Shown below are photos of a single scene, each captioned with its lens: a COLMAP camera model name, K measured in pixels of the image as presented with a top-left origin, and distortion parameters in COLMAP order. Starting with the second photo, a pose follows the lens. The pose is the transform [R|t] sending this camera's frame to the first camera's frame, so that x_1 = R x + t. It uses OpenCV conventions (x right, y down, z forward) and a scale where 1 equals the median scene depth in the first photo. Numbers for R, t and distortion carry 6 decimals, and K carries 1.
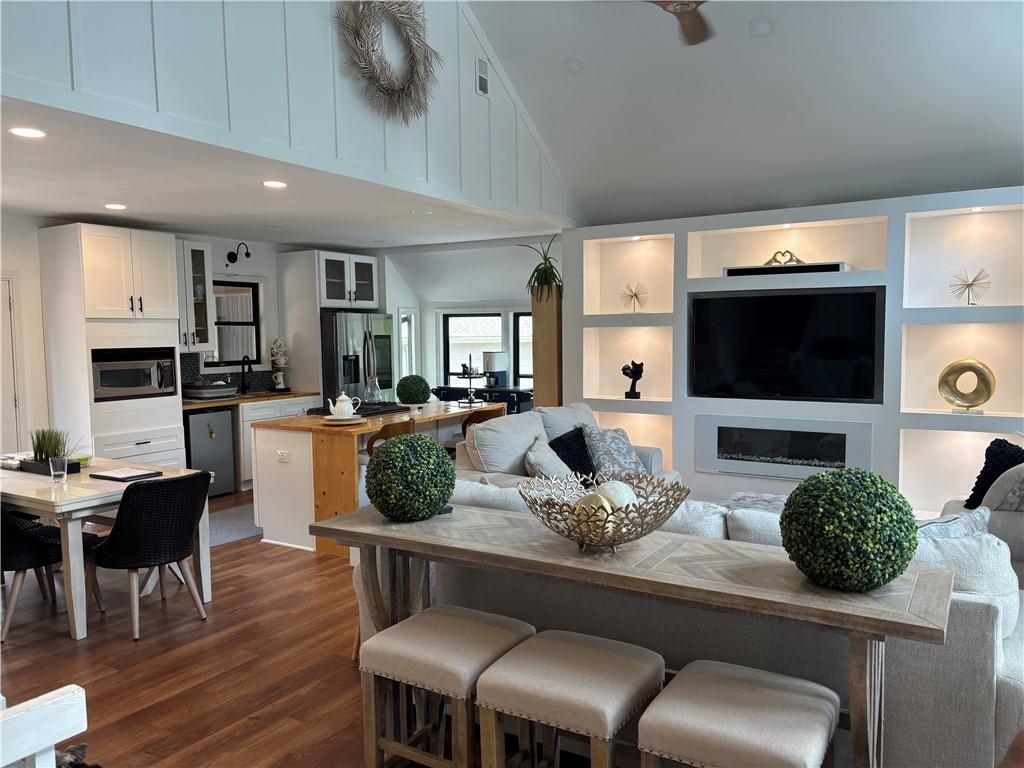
lens RADIAL K [[774.2, 0, 520.8], [0, 774.2, 391.0], [0, 0, 1]] dist [0.051860, -0.065094]
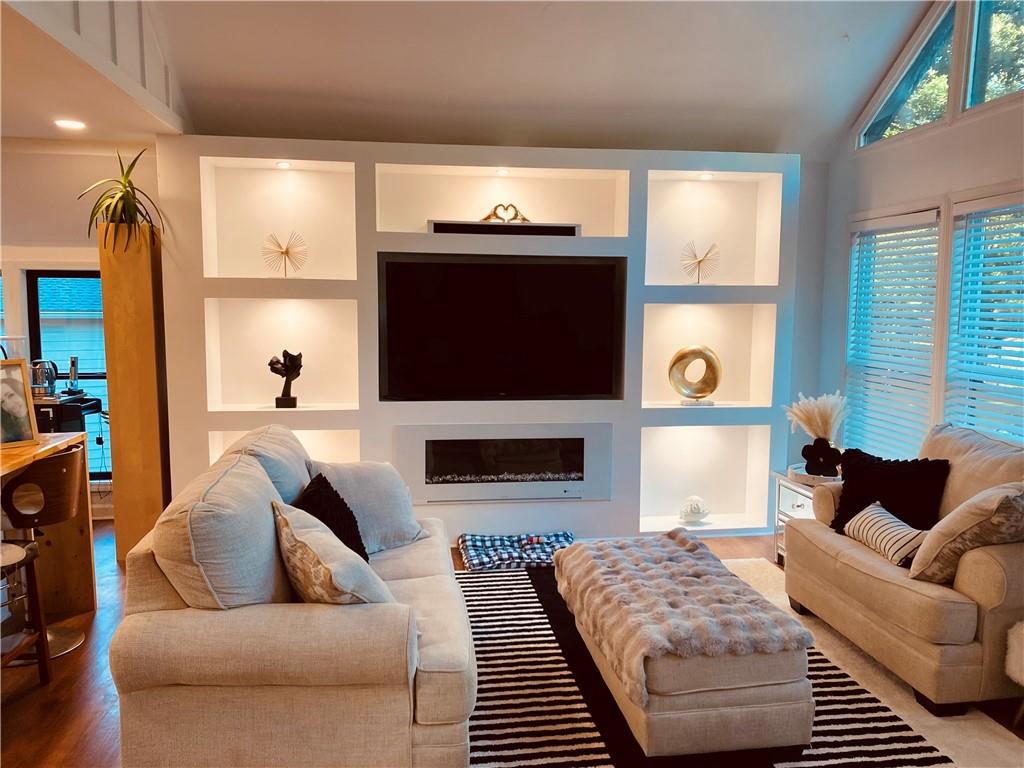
lens RADIAL K [[778.6, 0, 529.9], [0, 778.6, 404.3], [0, 0, 1]] dist [0.004900, -0.005426]
pose [[0.763461, -0.062044, 0.642867, -0.135659], [0.033568, 0.997842, 0.056439, -0.025394], [-0.644981, -0.021509, 0.763896, 0.376503]]
